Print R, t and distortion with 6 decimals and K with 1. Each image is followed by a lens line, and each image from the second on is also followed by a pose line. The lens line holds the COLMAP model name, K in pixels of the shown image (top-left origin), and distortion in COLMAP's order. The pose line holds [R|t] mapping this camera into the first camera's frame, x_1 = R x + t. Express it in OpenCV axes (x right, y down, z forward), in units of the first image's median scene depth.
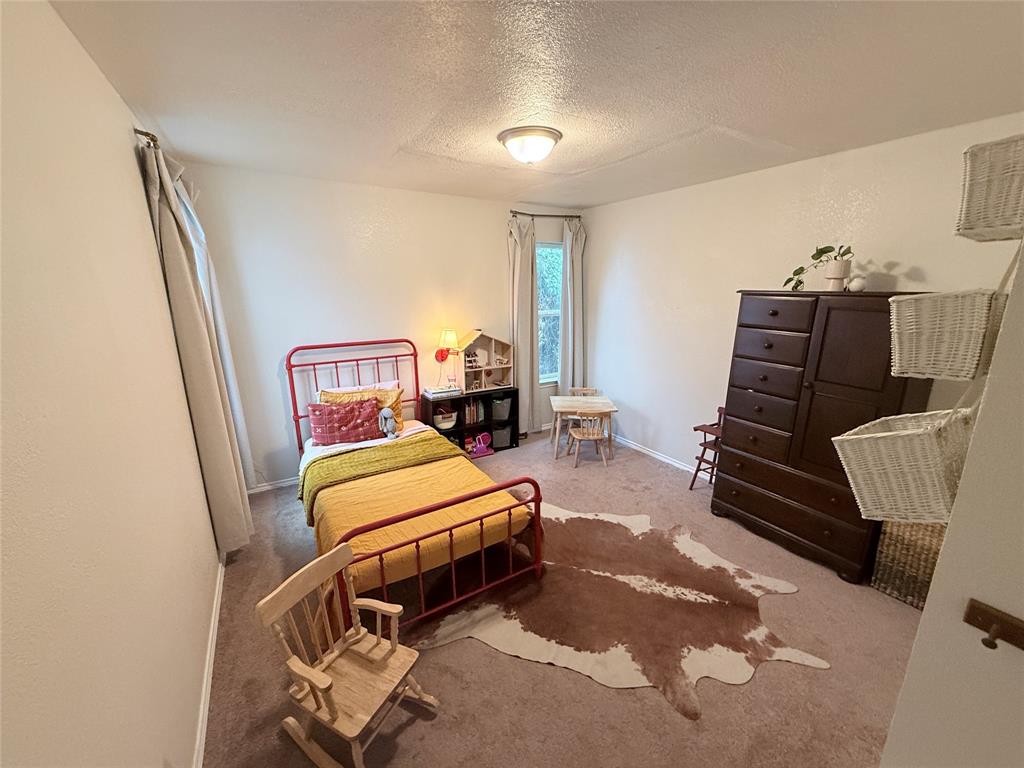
lens RADIAL K [[408.9, 0, 511.4], [0, 408.9, 384.7], [0, 0, 1]] dist [-0.002642, 0.000859]
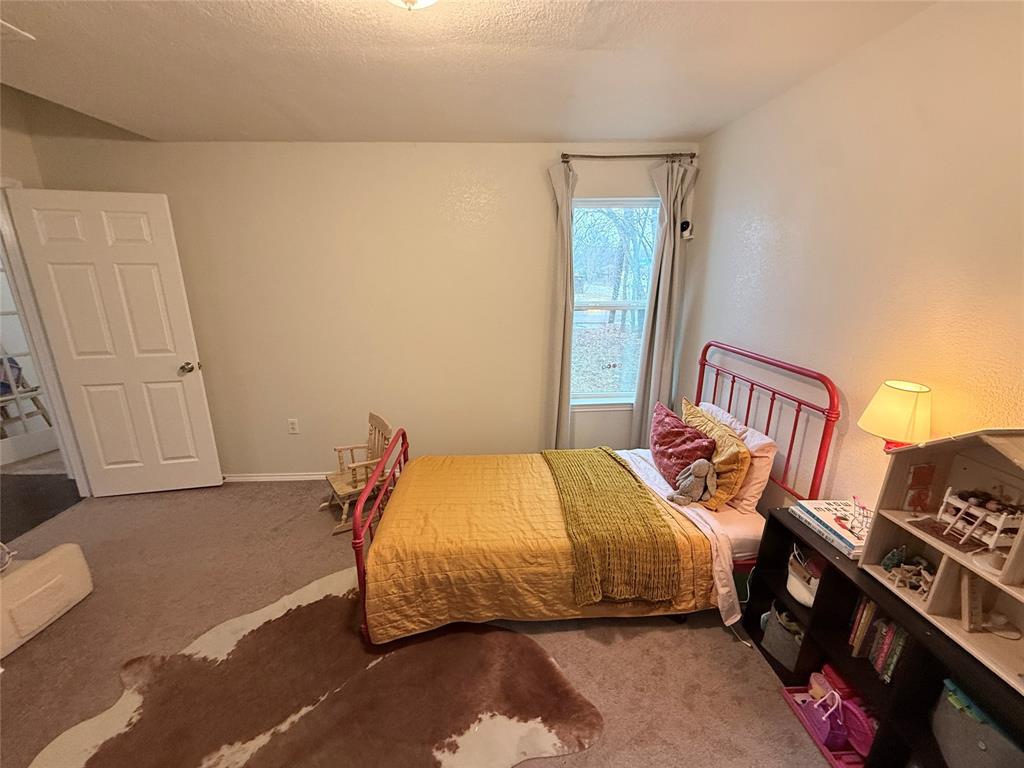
lens RADIAL K [[408.9, 0, 508.0], [0, 408.9, 385.8], [0, 0, 1]] dist [-0.002642, 0.000859]
pose [[-0.473719, 0.241536, -0.846907, 0.366032], [-0.212592, 0.901852, 0.376121, -0.236379], [0.854632, 0.358221, -0.375876, 1.031017]]
